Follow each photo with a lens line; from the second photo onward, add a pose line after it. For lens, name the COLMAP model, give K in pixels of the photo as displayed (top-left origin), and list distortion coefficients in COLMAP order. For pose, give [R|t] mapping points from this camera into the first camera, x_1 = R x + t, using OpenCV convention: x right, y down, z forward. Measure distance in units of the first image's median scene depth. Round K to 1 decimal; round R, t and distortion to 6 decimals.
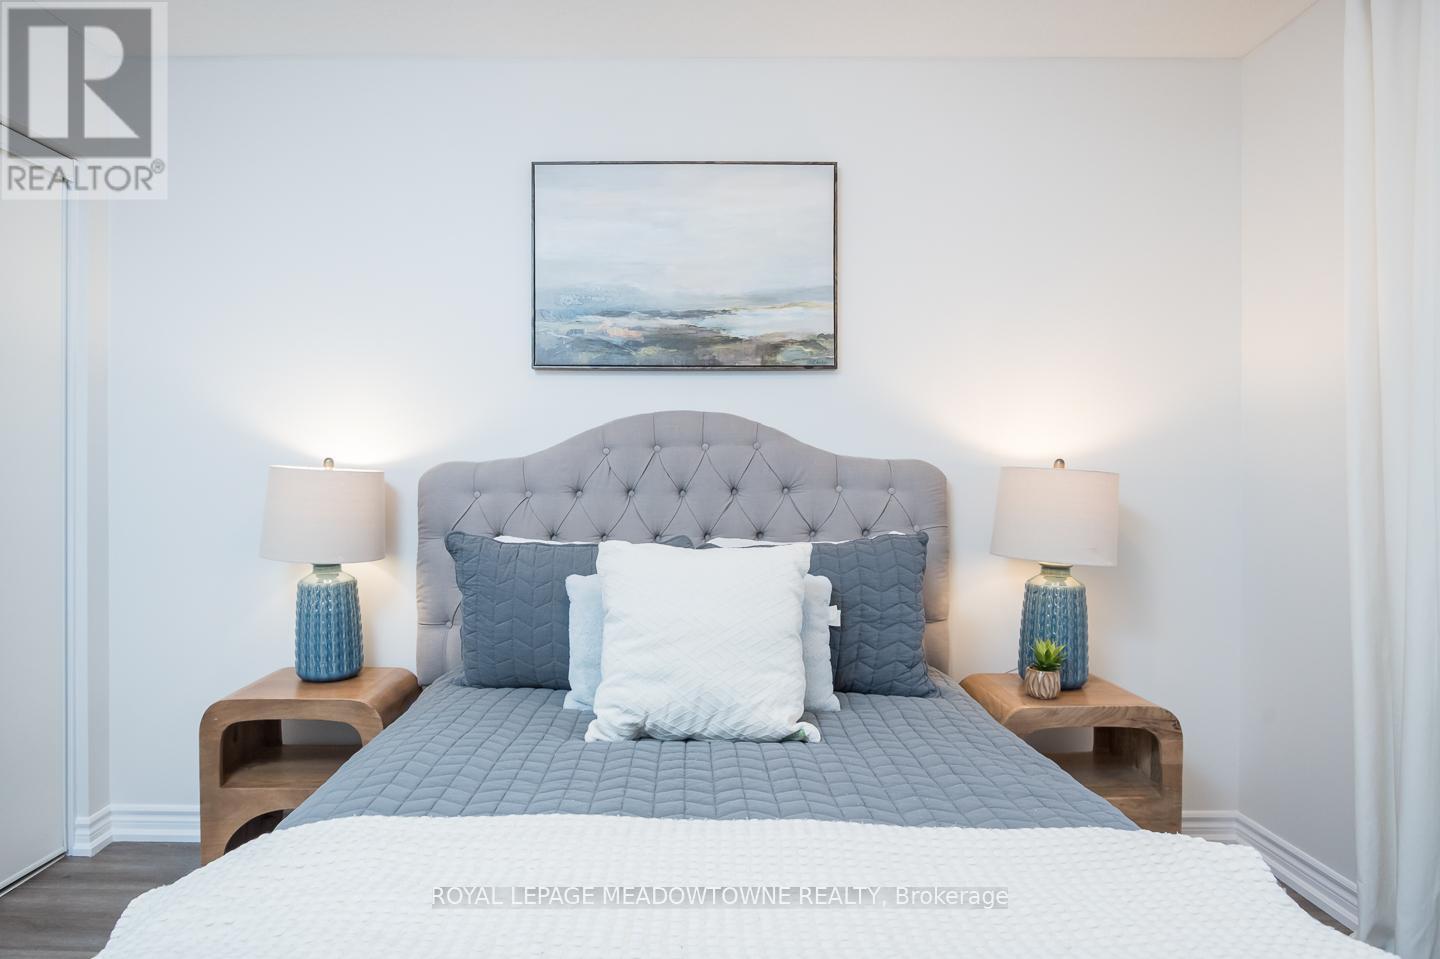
lens RADIAL K [[870.4, 0, 720.0], [0, 870.4, 479.5], [0, 0, 1]] dist [0.000760, -0.002241]
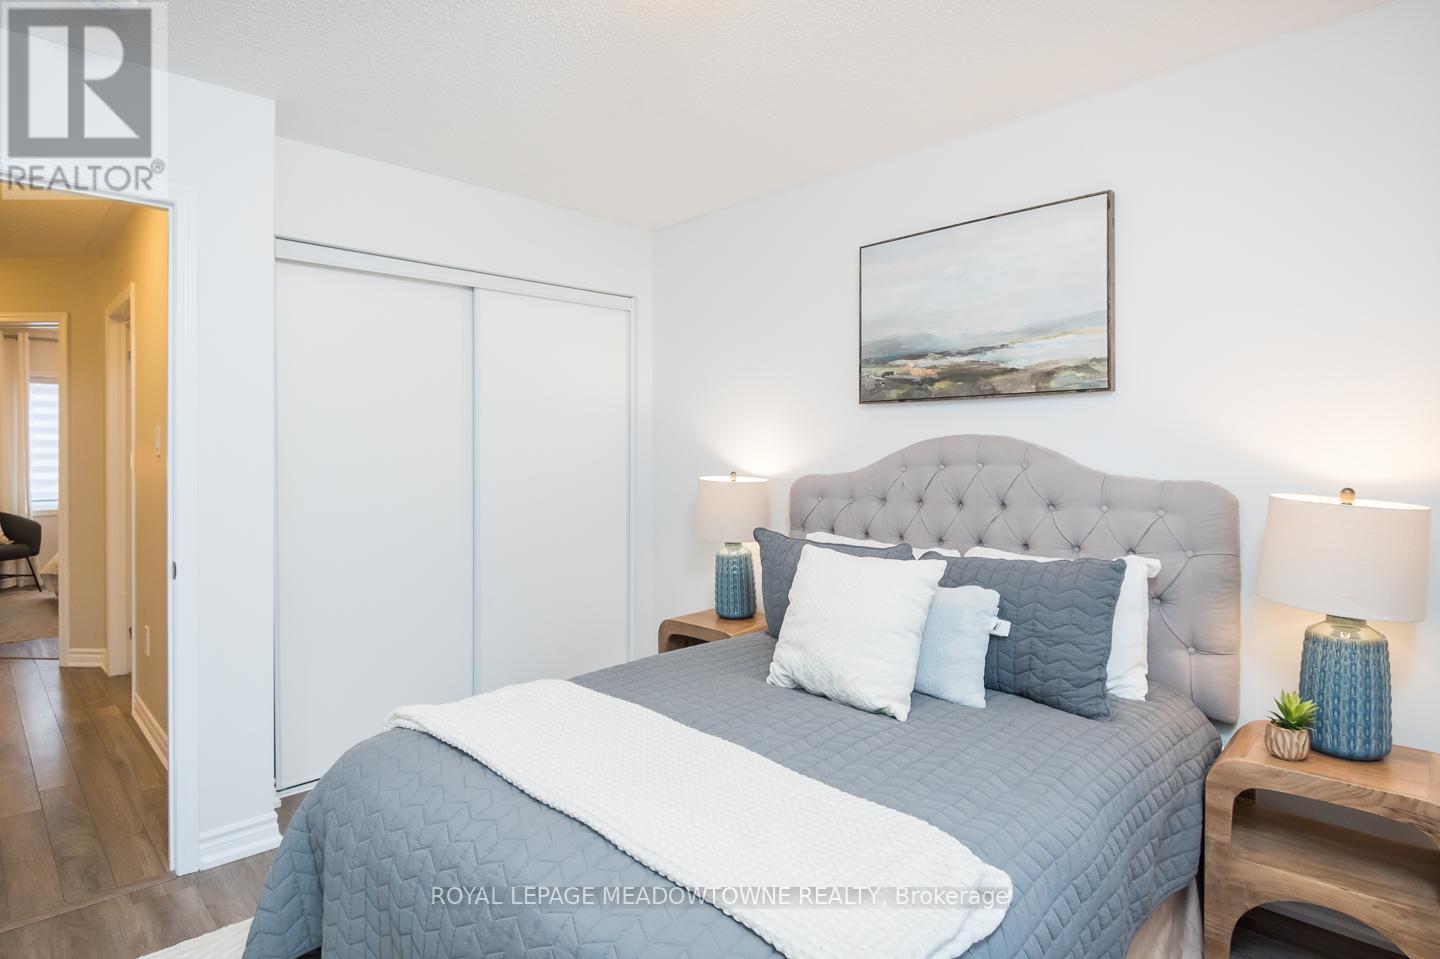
lens RADIAL K [[801.3, 0, 719.1], [0, 801.3, 458.7], [0, 0, 1]] dist [0.001560, -0.014275]
pose [[0.693810, 0.005281, -0.720138, 0.500064], [-0.006052, 0.999981, 0.001502, -0.046633], [0.720132, 0.003316, 0.693829, 0.017200]]
